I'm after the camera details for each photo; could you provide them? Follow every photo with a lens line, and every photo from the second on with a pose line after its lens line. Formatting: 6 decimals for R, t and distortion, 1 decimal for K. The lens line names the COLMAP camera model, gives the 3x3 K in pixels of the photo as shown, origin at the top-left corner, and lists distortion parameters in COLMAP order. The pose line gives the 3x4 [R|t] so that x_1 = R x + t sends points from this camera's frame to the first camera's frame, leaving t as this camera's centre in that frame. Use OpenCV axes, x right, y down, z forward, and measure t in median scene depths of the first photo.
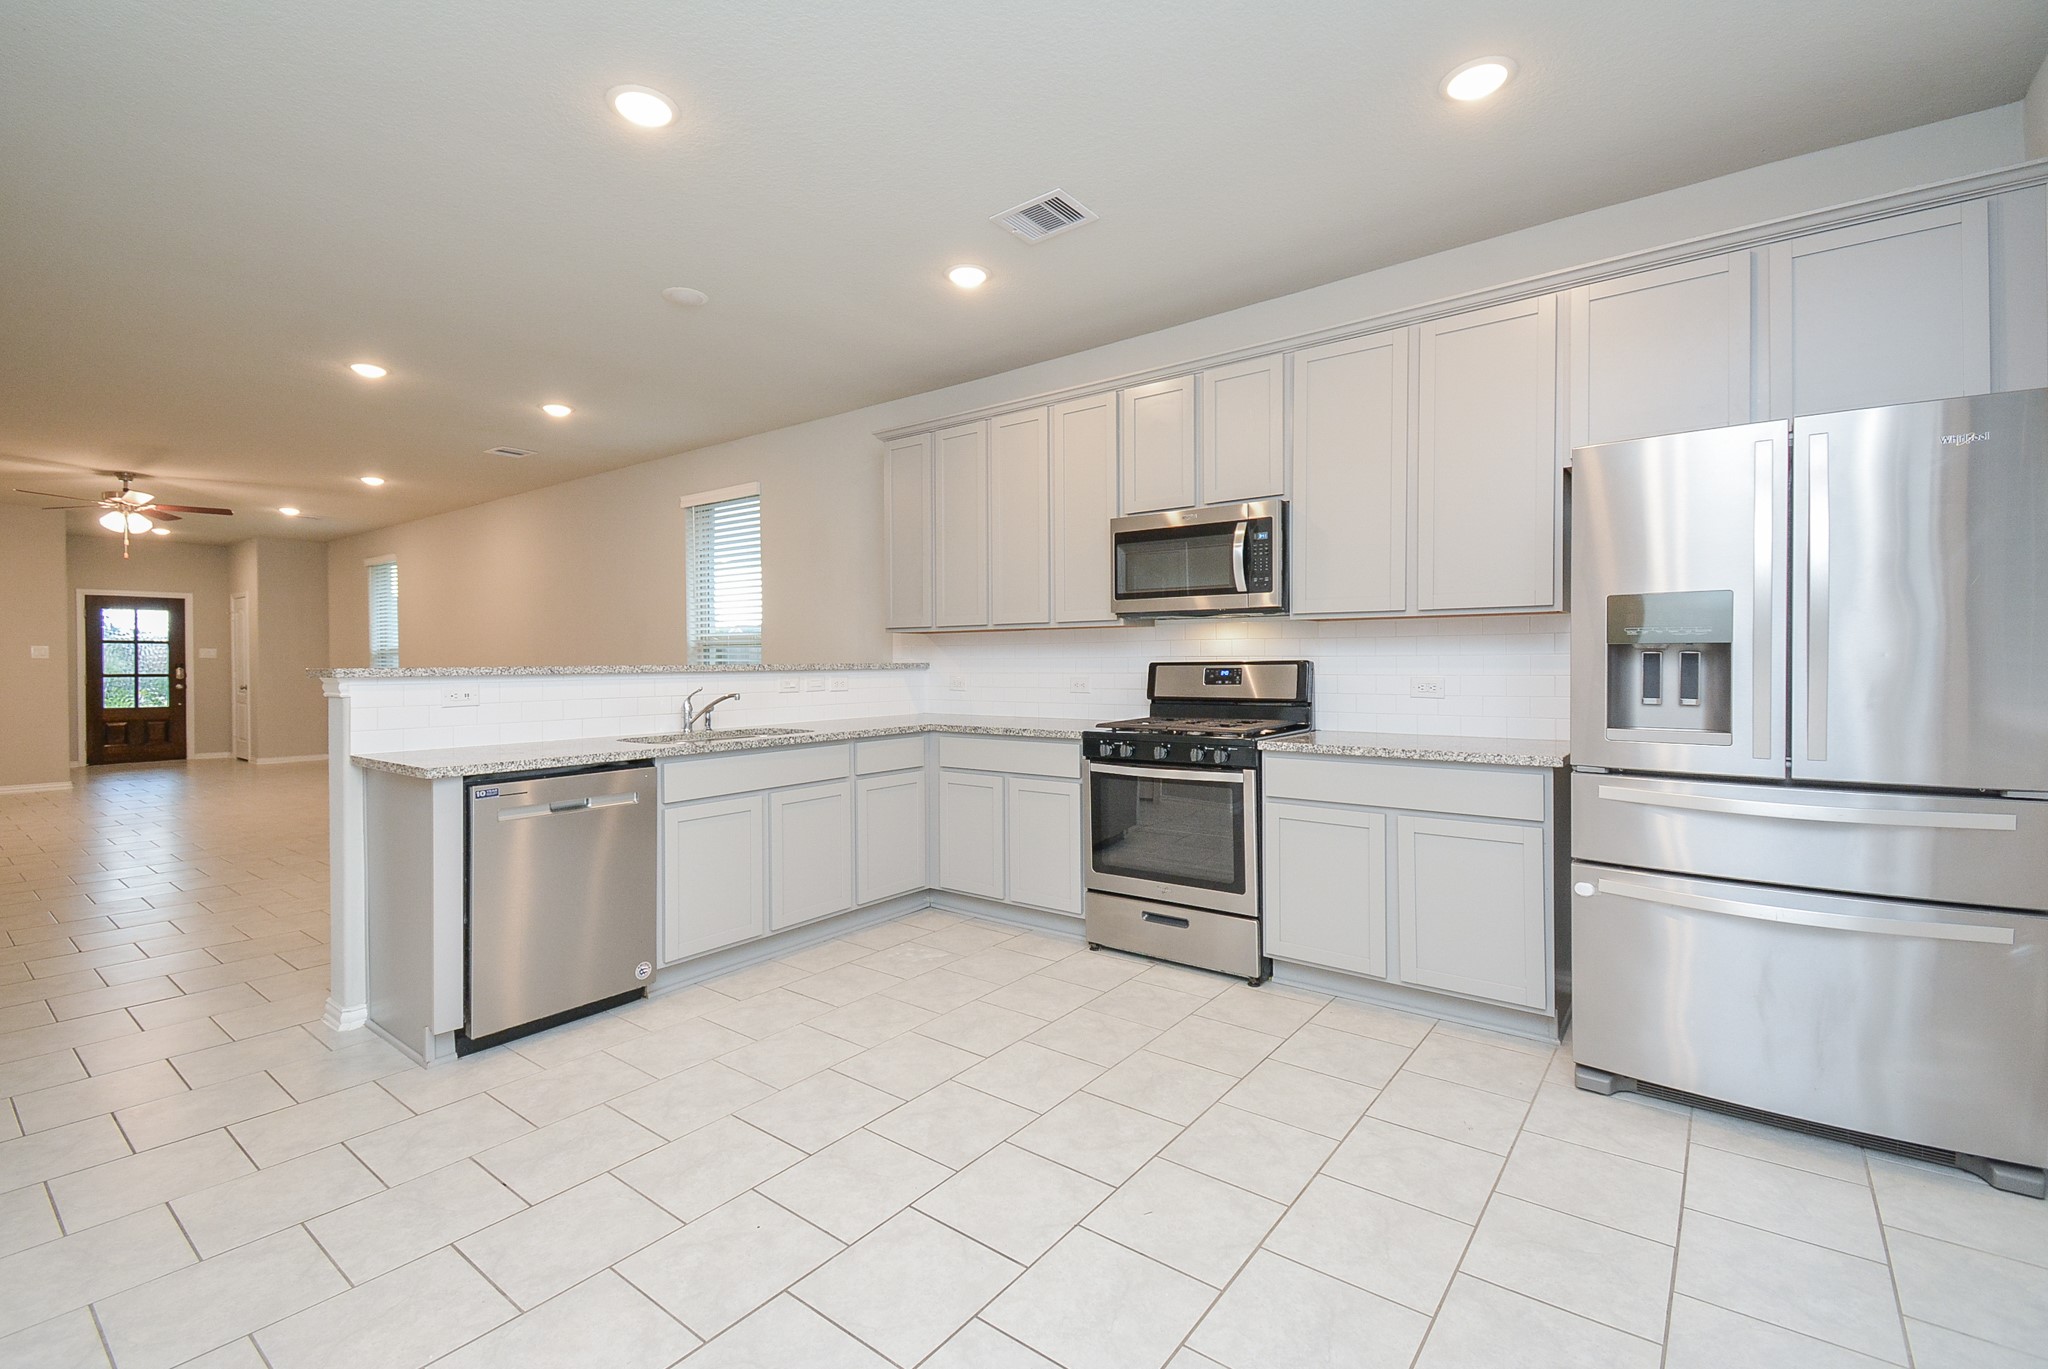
lens RADIAL K [[897.2, 0, 1027.6], [0, 897.2, 668.0], [0, 0, 1]] dist [0.007514, -0.003785]
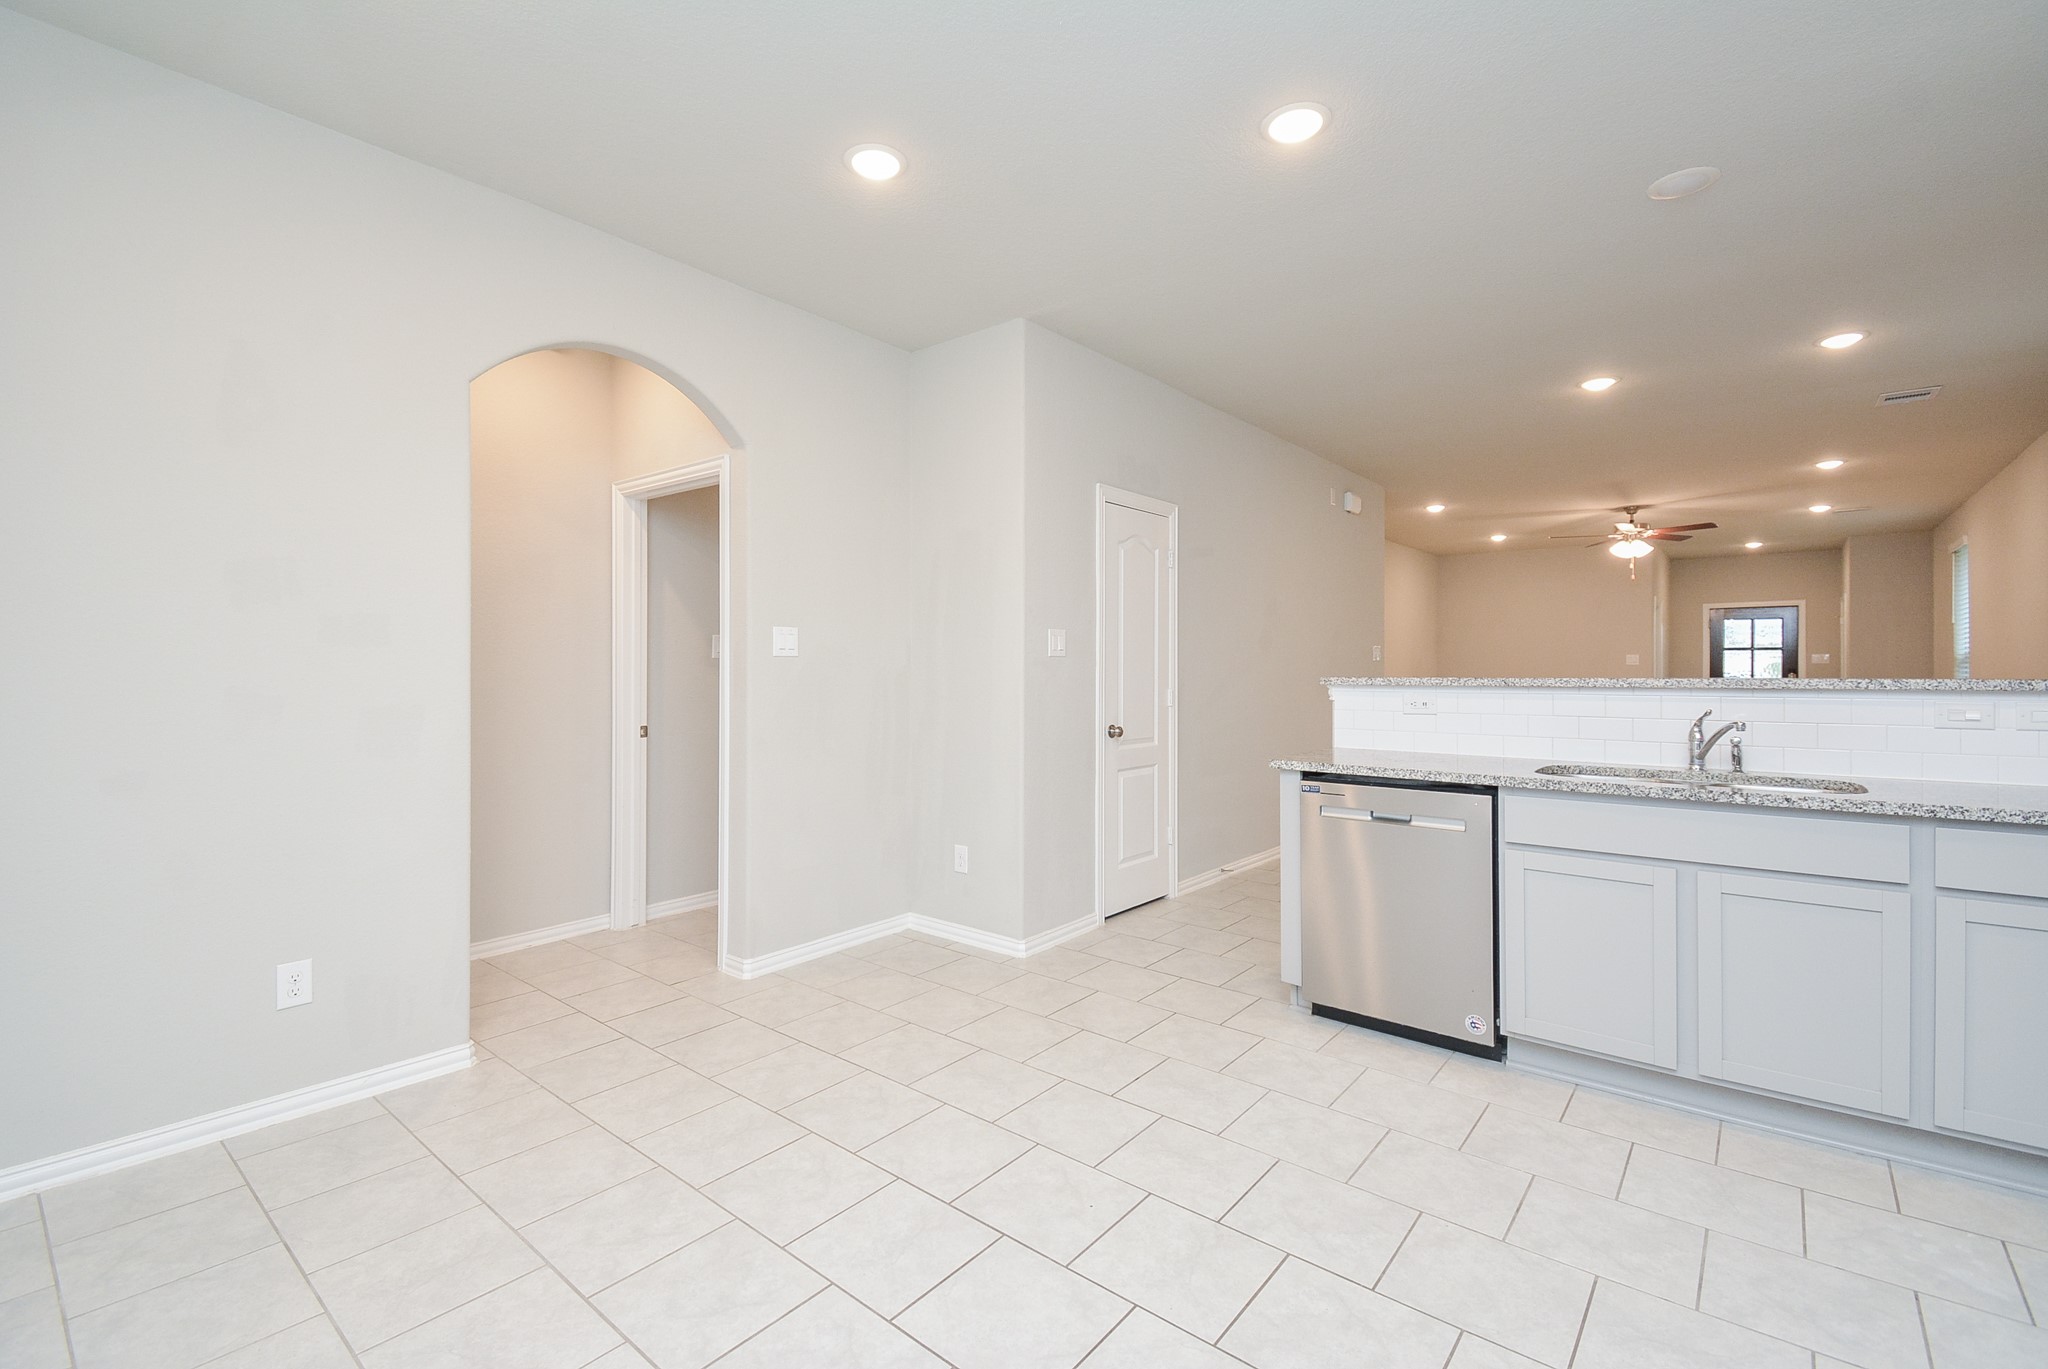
lens RADIAL K [[897.2, 0, 1017.0], [0, 897.2, 672.7], [0, 0, 1]] dist [0.007514, -0.003785]
pose [[-0.042563, 0.009745, -0.999046, 0.418996], [-0.008512, 0.999913, 0.010116, -0.011873], [0.999058, 0.008935, -0.042476, 0.521475]]
